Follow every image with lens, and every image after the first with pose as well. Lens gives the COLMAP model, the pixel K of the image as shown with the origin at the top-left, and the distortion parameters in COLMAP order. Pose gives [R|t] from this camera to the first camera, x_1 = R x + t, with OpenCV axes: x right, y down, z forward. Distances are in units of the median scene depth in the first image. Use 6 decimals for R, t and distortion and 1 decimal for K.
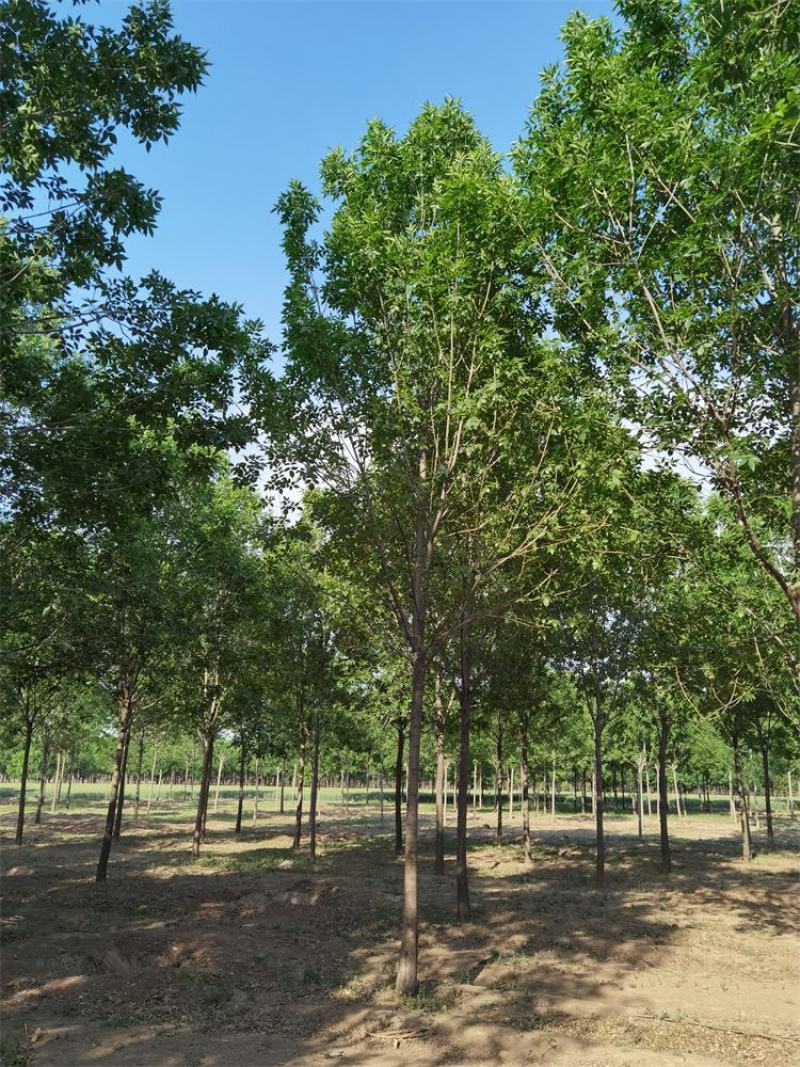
lens RADIAL K [[876.6, 0, 400.0], [0, 876.6, 533.5], [0, 0, 1]] dist [0.034200, -0.007895]
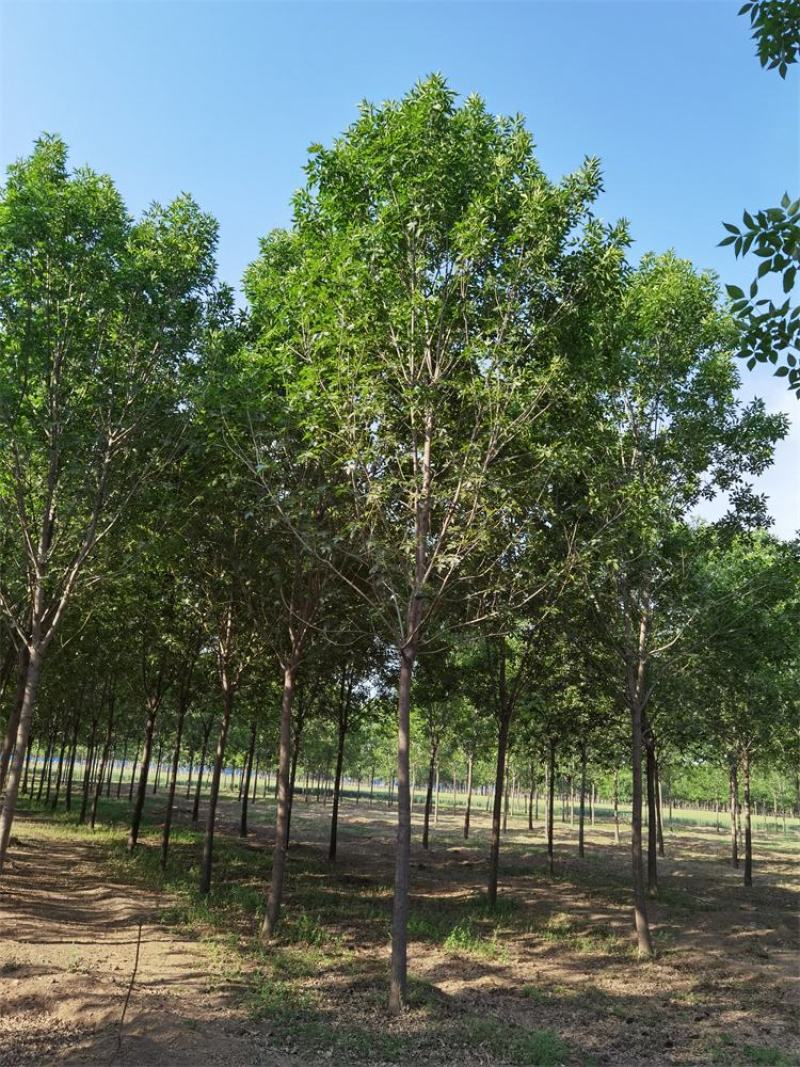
lens RADIAL K [[876.6, 0, 400.0], [0, 876.6, 533.5], [0, 0, 1]] dist [0.034200, -0.007895]
pose [[0.821419, -0.118960, -0.557781, 0.033990], [0.104011, 0.992850, -0.058576, -0.084347], [0.560761, -0.009900, 0.827918, -0.286966]]
